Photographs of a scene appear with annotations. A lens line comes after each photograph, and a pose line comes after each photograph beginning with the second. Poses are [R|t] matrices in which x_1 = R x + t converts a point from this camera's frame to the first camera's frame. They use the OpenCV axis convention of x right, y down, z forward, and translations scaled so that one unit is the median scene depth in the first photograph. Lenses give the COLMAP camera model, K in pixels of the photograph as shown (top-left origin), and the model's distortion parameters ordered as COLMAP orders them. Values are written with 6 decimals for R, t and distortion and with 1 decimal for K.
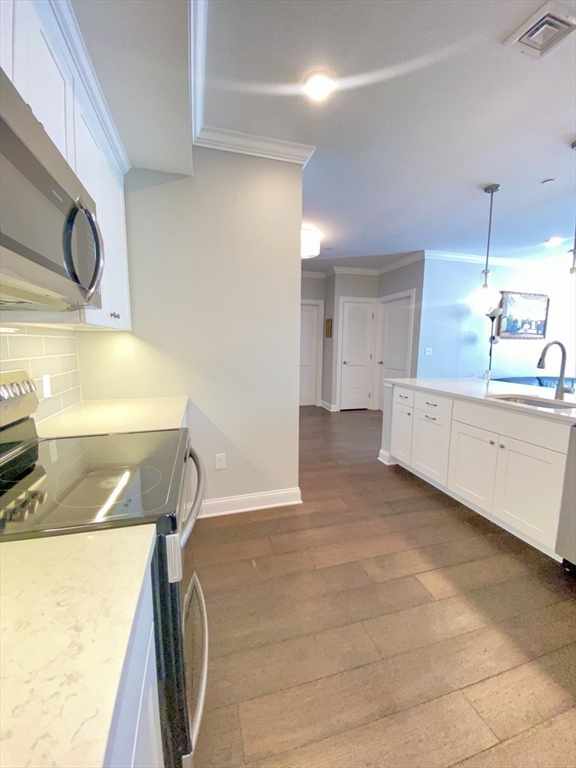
lens RADIAL K [[310.8, 0, 280.2], [0, 310.8, 386.4], [0, 0, 1]] dist [-0.025637, -0.000339]
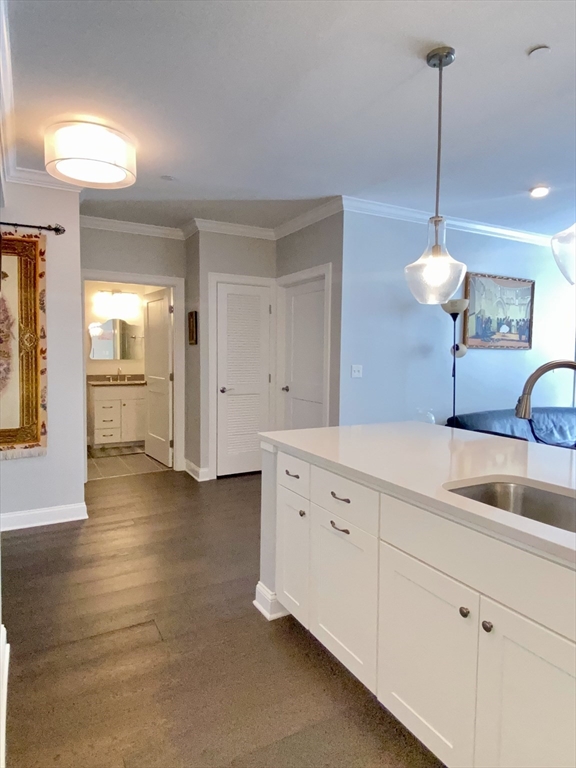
lens RADIAL K [[465.6, 0, 292.0], [0, 465.6, 380.1], [0, 0, 1]] dist [0.017259, -0.012092]
pose [[0.966947, -0.013418, 0.254624, 0.142399], [0.031847, 0.997150, -0.068396, -0.040959], [-0.252980, 0.074244, 0.964618, 0.196831]]
